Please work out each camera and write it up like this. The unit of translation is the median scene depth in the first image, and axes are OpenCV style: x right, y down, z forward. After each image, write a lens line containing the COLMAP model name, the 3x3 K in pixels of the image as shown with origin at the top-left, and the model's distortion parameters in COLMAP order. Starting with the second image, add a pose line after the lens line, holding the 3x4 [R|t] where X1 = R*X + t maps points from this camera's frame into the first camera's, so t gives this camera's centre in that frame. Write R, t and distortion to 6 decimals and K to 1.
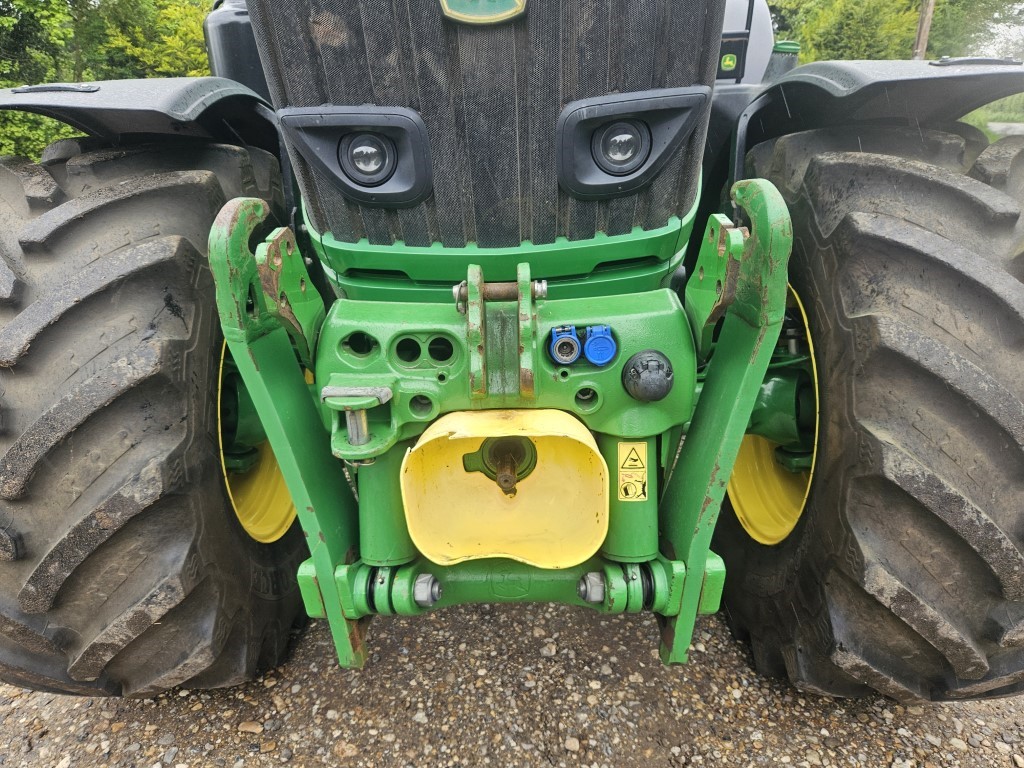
lens RADIAL K [[704.9, 0, 503.9], [0, 704.9, 384.5], [0, 0, 1]] dist [0.111439, -0.112905]
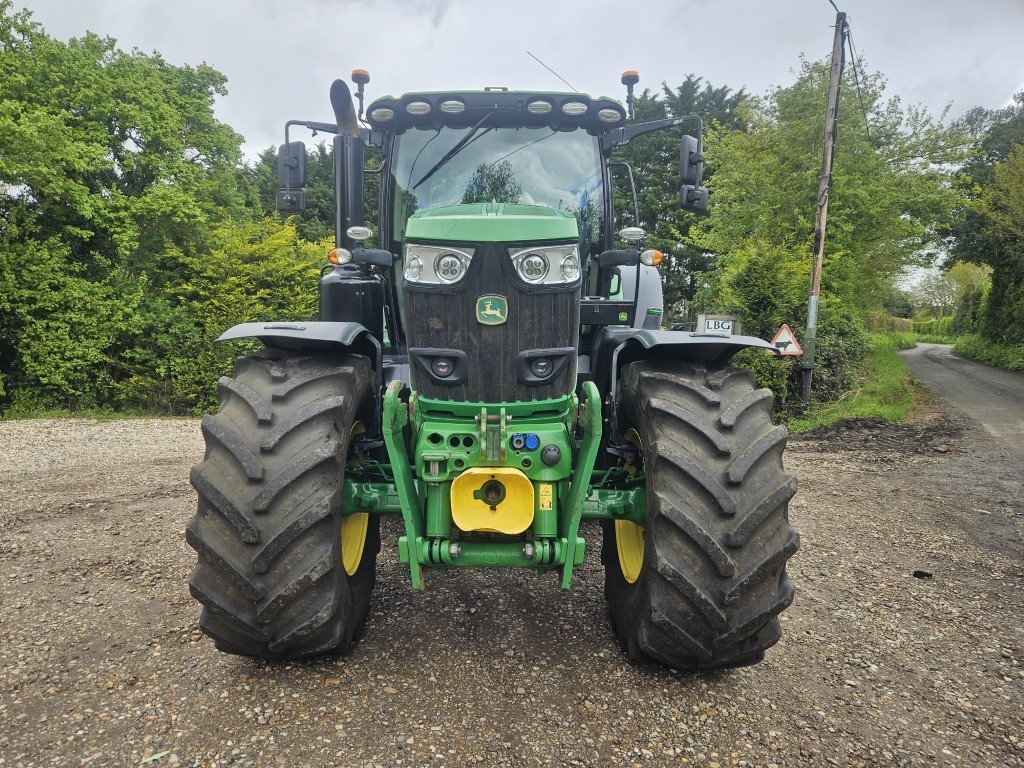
lens RADIAL K [[704.9, 0, 503.9], [0, 704.9, 384.5], [0, 0, 1]] dist [0.111439, -0.112905]
pose [[0.998703, 0.041835, 0.029035, -0.037651], [-0.032913, 0.965361, -0.258833, 0.327010], [-0.038858, 0.257542, 0.965486, -1.199575]]
